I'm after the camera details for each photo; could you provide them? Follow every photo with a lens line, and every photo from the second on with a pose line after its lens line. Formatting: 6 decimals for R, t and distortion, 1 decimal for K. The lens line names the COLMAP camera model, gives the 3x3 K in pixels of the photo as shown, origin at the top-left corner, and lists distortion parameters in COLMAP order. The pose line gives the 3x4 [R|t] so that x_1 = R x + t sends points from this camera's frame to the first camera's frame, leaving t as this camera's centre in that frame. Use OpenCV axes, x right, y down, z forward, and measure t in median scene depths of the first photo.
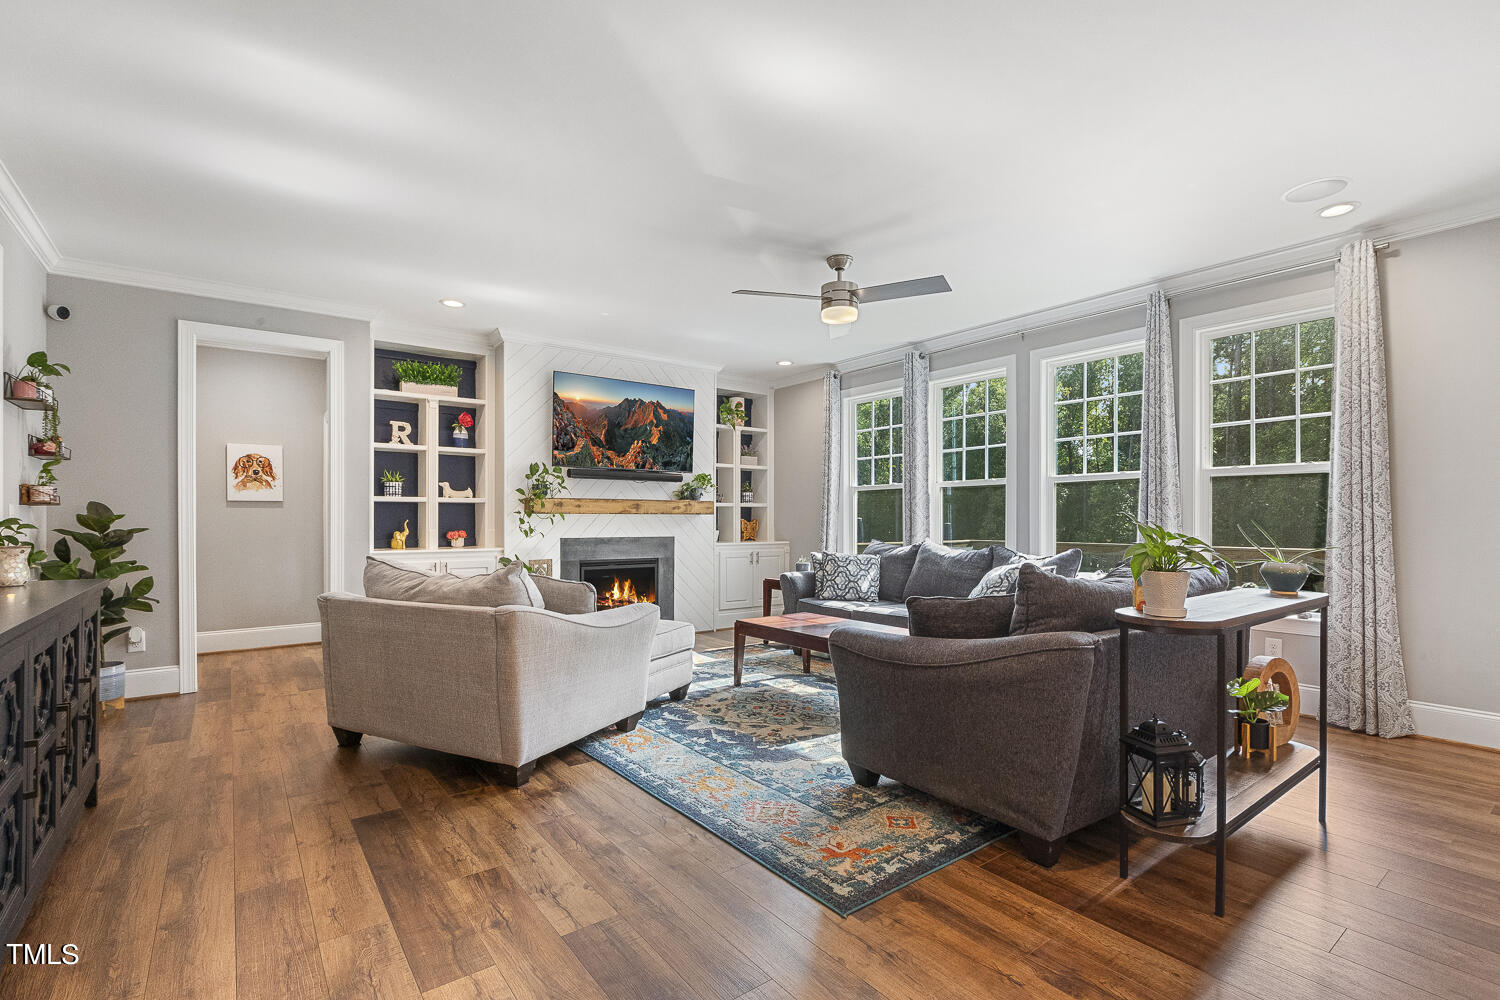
lens RADIAL K [[667.1, 0, 742.4], [0, 667.1, 507.1], [0, 0, 1]] dist [0.001857, -0.000234]
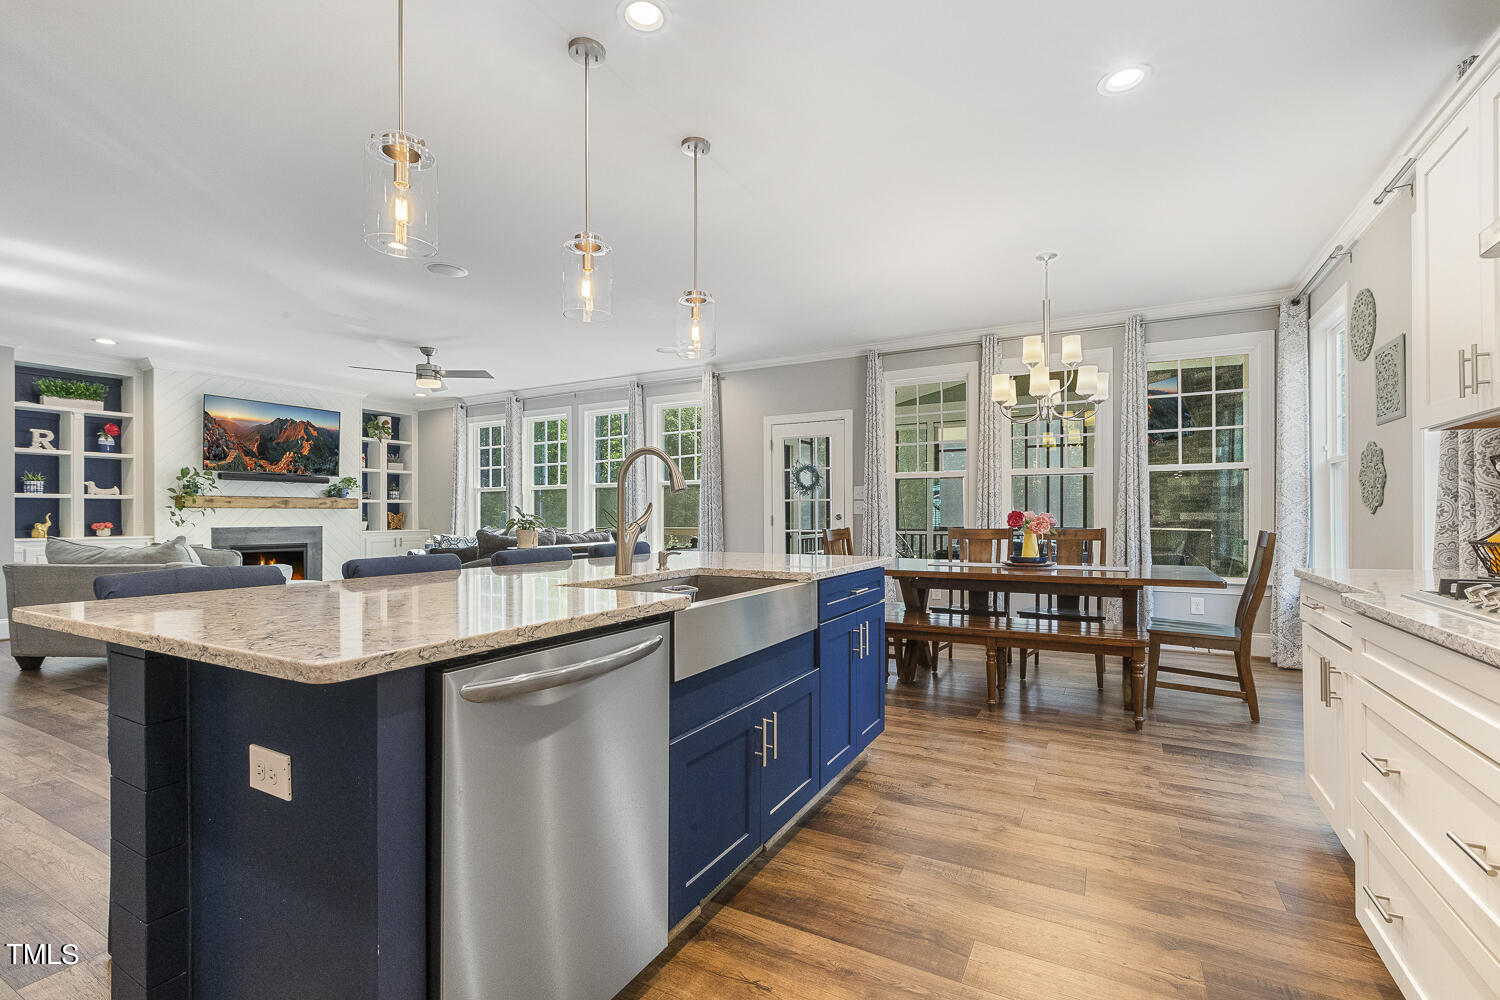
lens RADIAL K [[667.1, 0, 753.1], [0, 667.1, 506.6], [0, 0, 1]] dist [0.001857, -0.000234]
pose [[0.910787, -0.000726, 0.412876, 0.136321], [-0.000371, 0.999997, 0.002576, 0.003643], [-0.412877, -0.002500, 0.910784, -0.563303]]
